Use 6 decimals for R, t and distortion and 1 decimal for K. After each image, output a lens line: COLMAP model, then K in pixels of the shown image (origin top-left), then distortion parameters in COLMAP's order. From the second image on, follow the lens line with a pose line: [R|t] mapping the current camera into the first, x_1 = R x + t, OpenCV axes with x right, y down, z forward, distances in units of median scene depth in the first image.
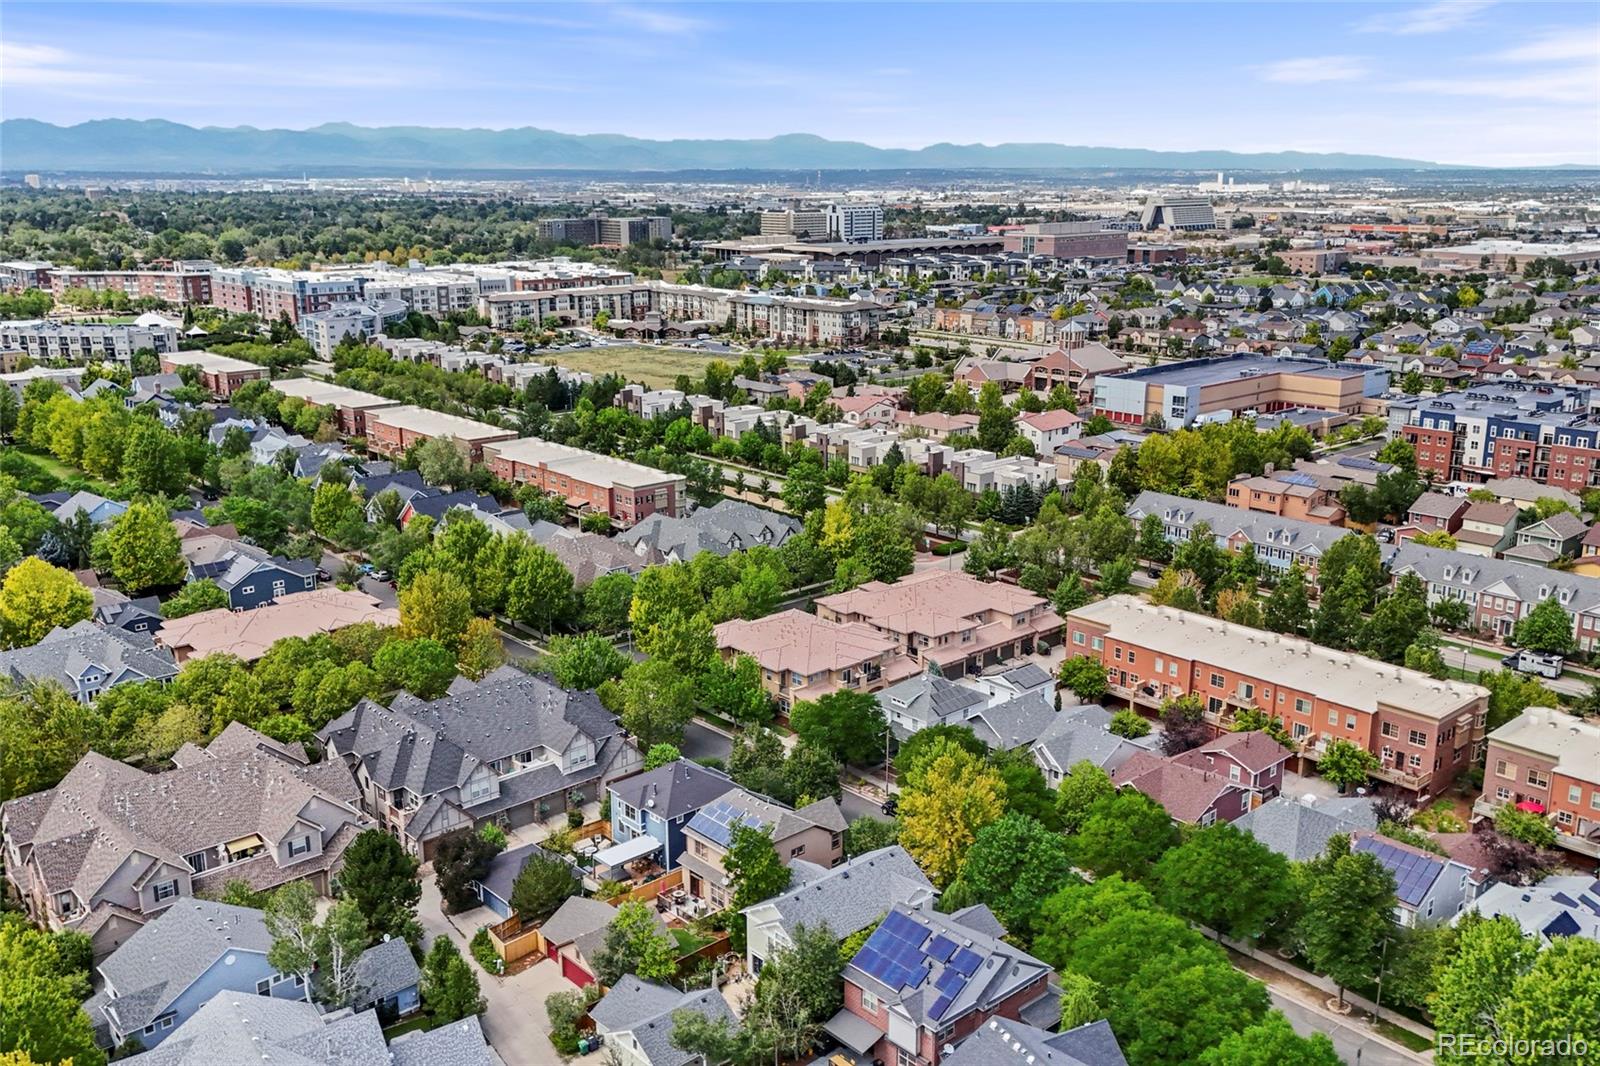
lens RADIAL K [[1343.9, 0, 811.2], [0, 1343.9, 538.3], [0, 0, 1]] dist [0.085518, -0.064298]
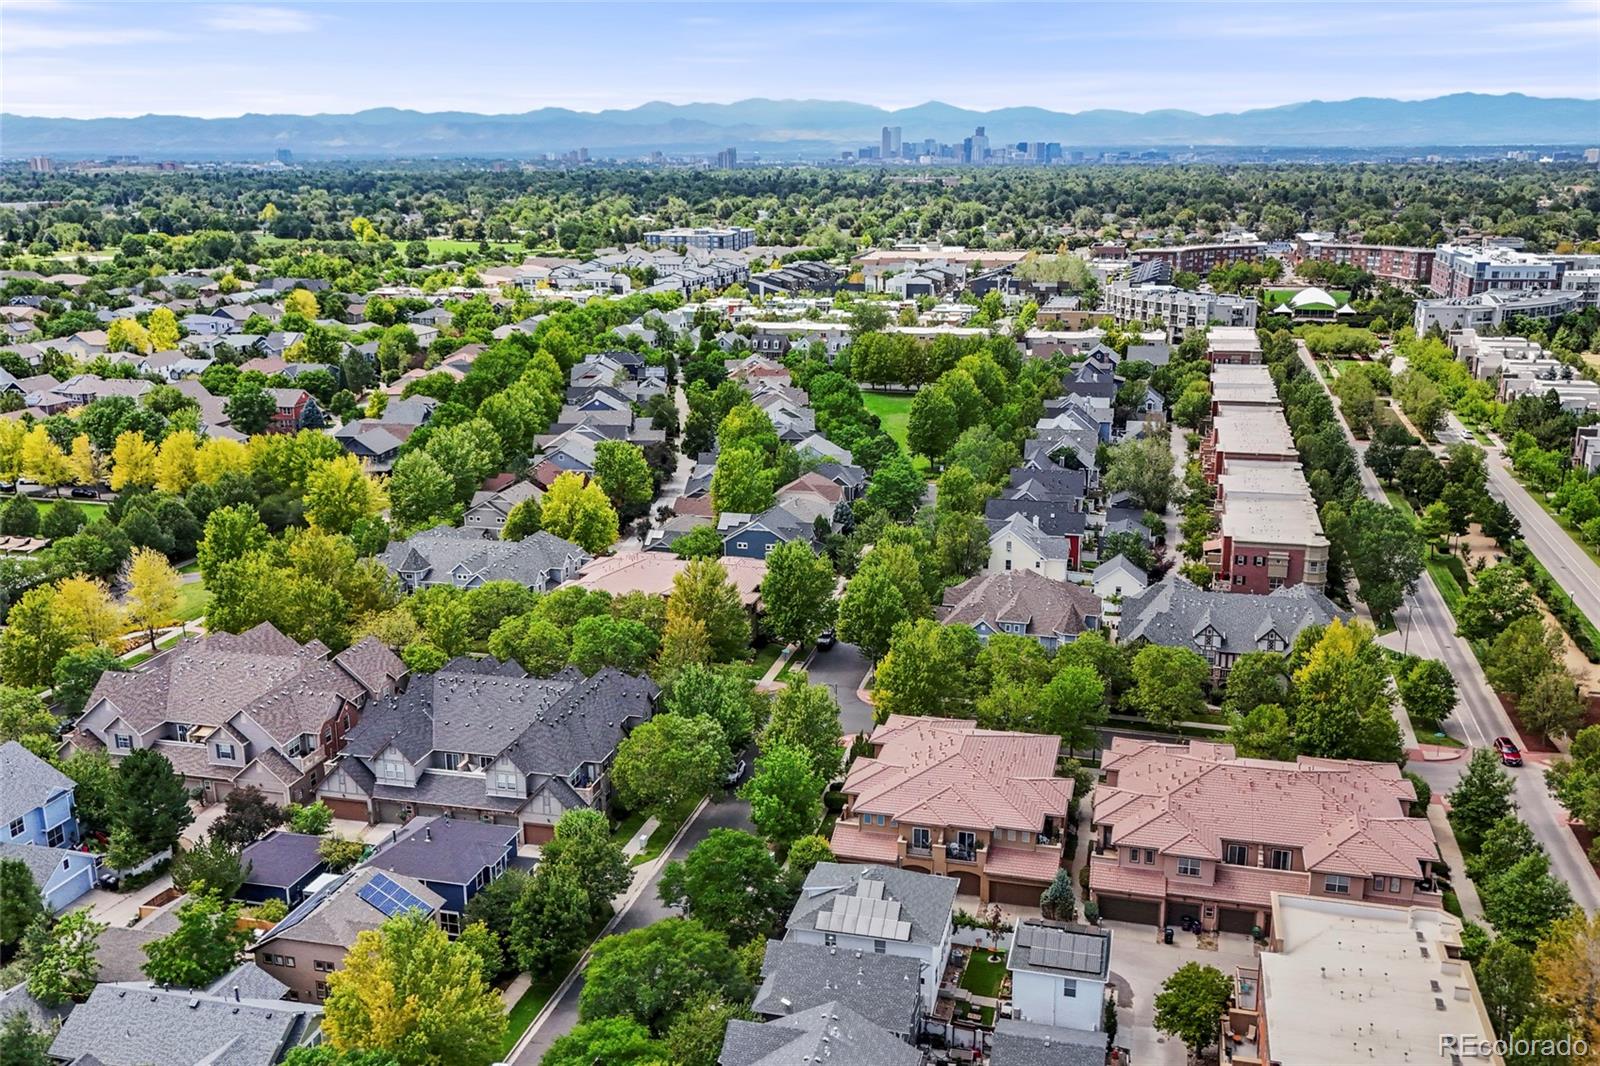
lens RADIAL K [[1343.9, 0, 811.2], [0, 1343.9, 538.3], [0, 0, 1]] dist [0.085518, -0.064298]
pose [[0.540314, 0.230543, -0.809266, 0.158481], [-0.213674, 0.967803, 0.133046, -0.039128], [0.813882, 0.101032, 0.572178, 0.141848]]
